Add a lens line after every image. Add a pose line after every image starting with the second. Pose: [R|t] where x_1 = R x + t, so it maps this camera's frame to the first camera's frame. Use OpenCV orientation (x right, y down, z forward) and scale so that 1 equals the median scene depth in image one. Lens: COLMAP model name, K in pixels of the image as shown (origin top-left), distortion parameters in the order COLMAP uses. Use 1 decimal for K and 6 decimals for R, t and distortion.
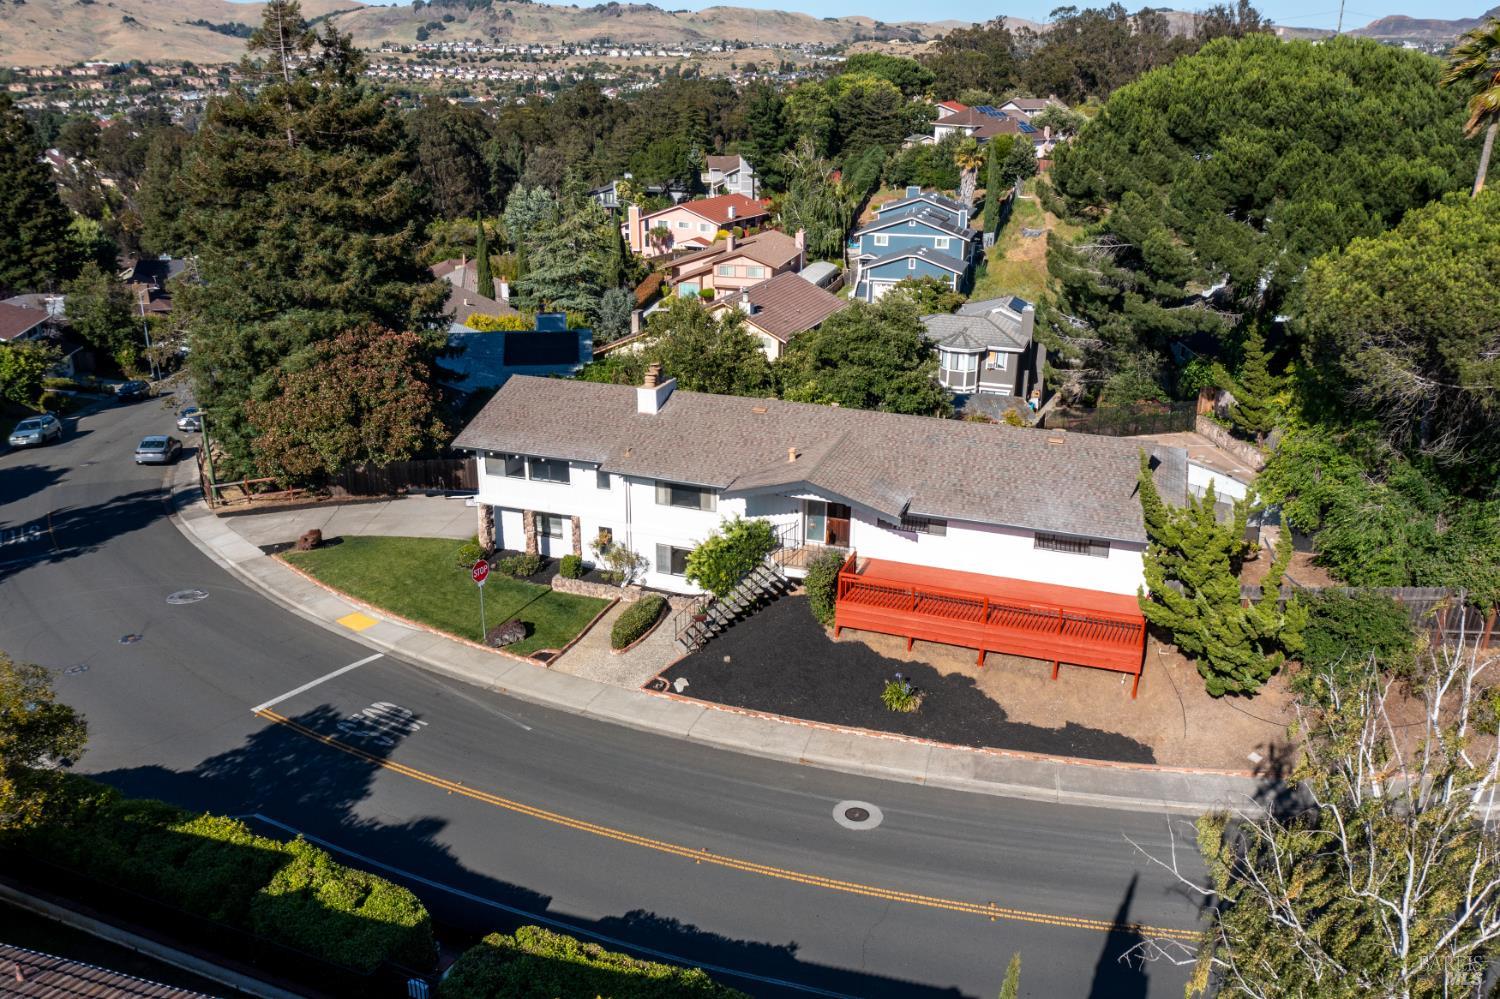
lens RADIAL K [[1235.9, 0, 757.4], [0, 1235.9, 468.4], [0, 0, 1]] dist [-0.023172, 0.011056]
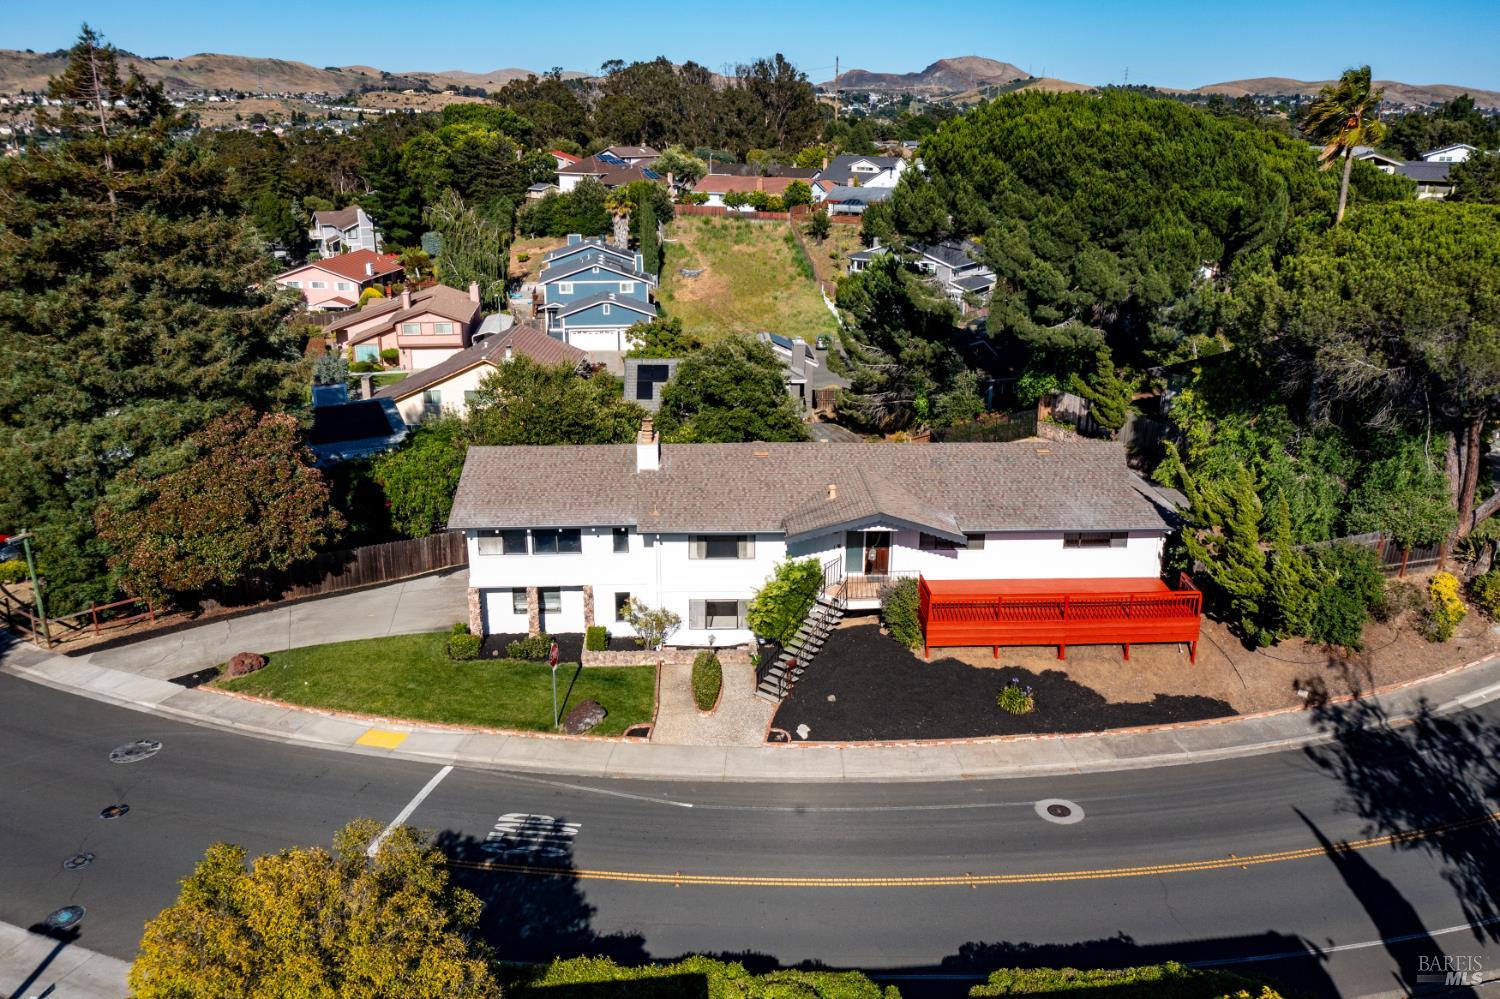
lens RADIAL K [[1235.9, 0, 737.8], [0, 1235.9, 453.6], [0, 0, 1]] dist [-0.023172, 0.011056]
pose [[0.917540, -0.105737, 0.383327, -0.389085], [0.123927, 0.992025, -0.022993, -0.025668], [-0.377838, 0.068602, 0.923327, 0.069915]]
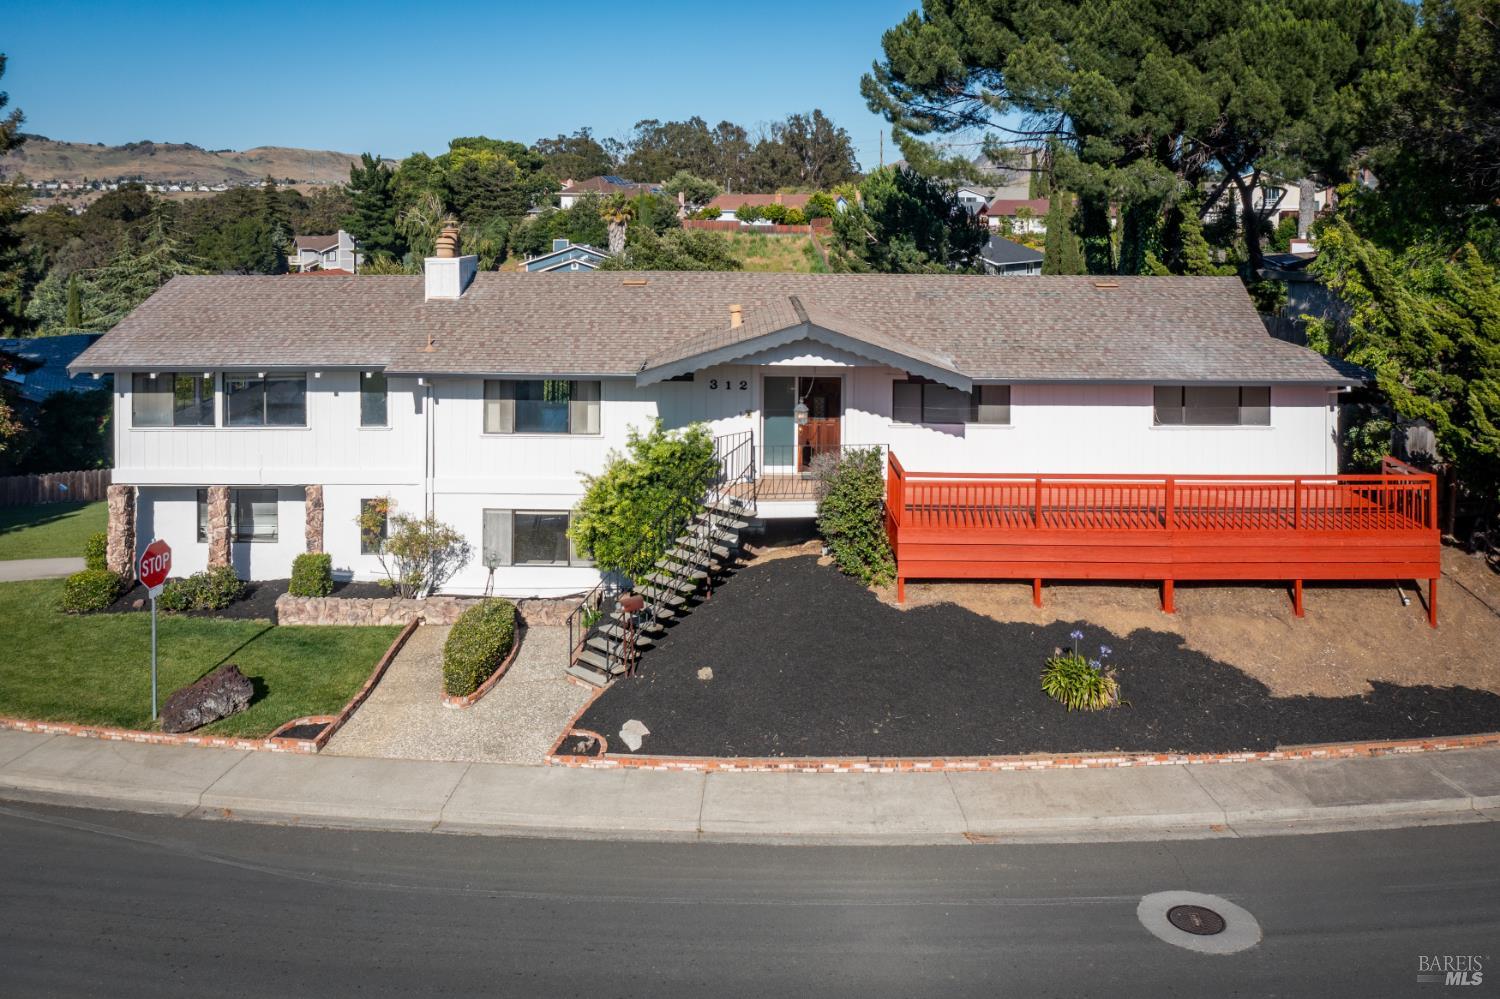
lens RADIAL K [[1235.9, 0, 722.5], [0, 1235.9, 210.0], [0, 0, 1]] dist [-0.023172, 0.011056]
pose [[0.941473, 0.002762, 0.337078, -0.158757], [0.110578, 0.942103, -0.316567, 0.114751], [-0.318436, 0.335312, 0.886659, 0.412361]]
